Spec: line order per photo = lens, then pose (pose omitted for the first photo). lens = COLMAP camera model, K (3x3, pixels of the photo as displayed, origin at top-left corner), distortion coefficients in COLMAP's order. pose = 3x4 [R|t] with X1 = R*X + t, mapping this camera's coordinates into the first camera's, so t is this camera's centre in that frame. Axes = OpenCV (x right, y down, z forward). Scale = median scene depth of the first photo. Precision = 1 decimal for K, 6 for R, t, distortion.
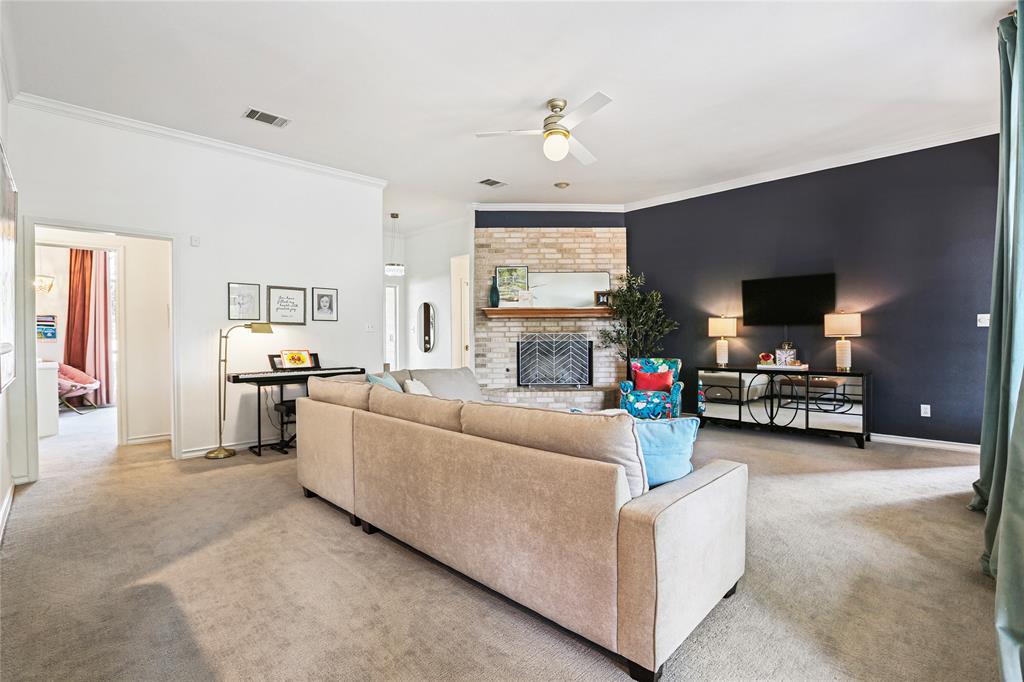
lens RADIAL K [[475.0, 0, 515.9], [0, 475.0, 340.7], [0, 0, 1]] dist [-0.030331, 0.009076]
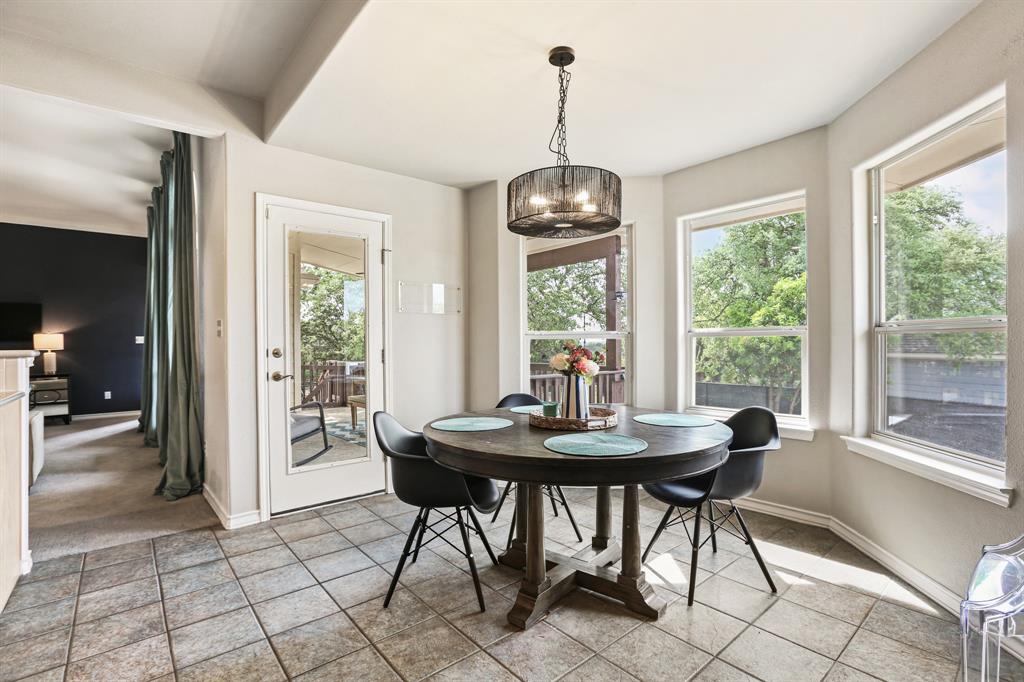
lens RADIAL K [[475.0, 0, 516.8], [0, 475.0, 342.8], [0, 0, 1]] dist [-0.030331, 0.009076]
pose [[0.094756, 0.008077, 0.995468, -0.474667], [0.022341, 0.999698, -0.010238, 0.013029], [-0.995250, 0.023210, 0.094547, -0.450928]]
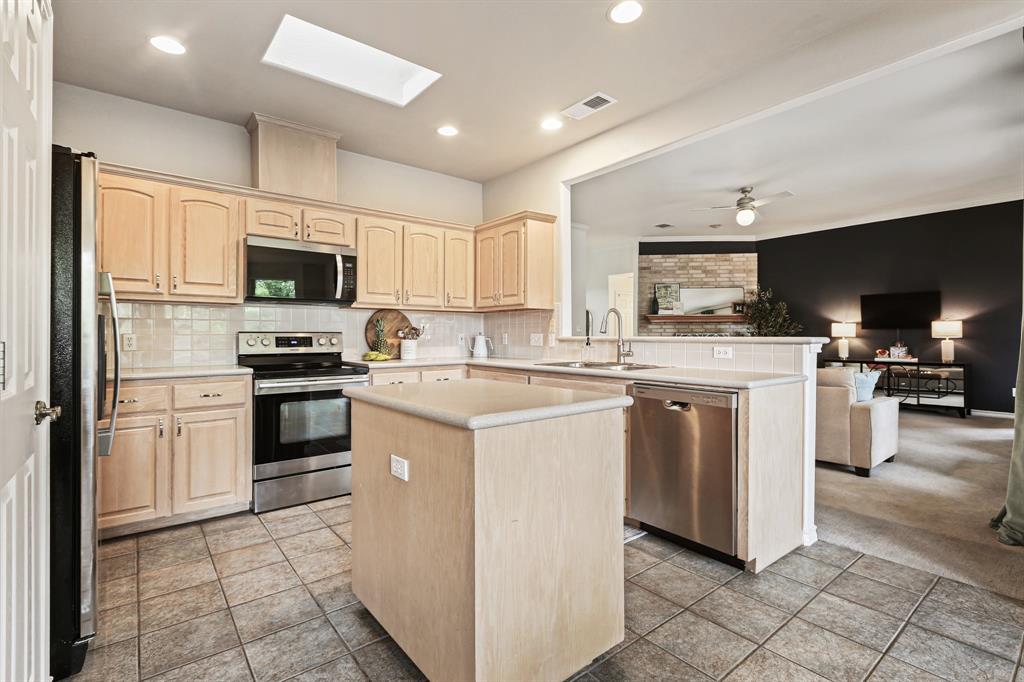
lens RADIAL K [[475.0, 0, 491.1], [0, 475.0, 332.4], [0, 0, 1]] dist [-0.030331, 0.009076]
pose [[0.987628, 0.007417, -0.156641, -0.341033], [-0.010420, 0.999777, -0.018358, 0.012477], [0.156470, 0.019763, 0.987485, -0.462706]]
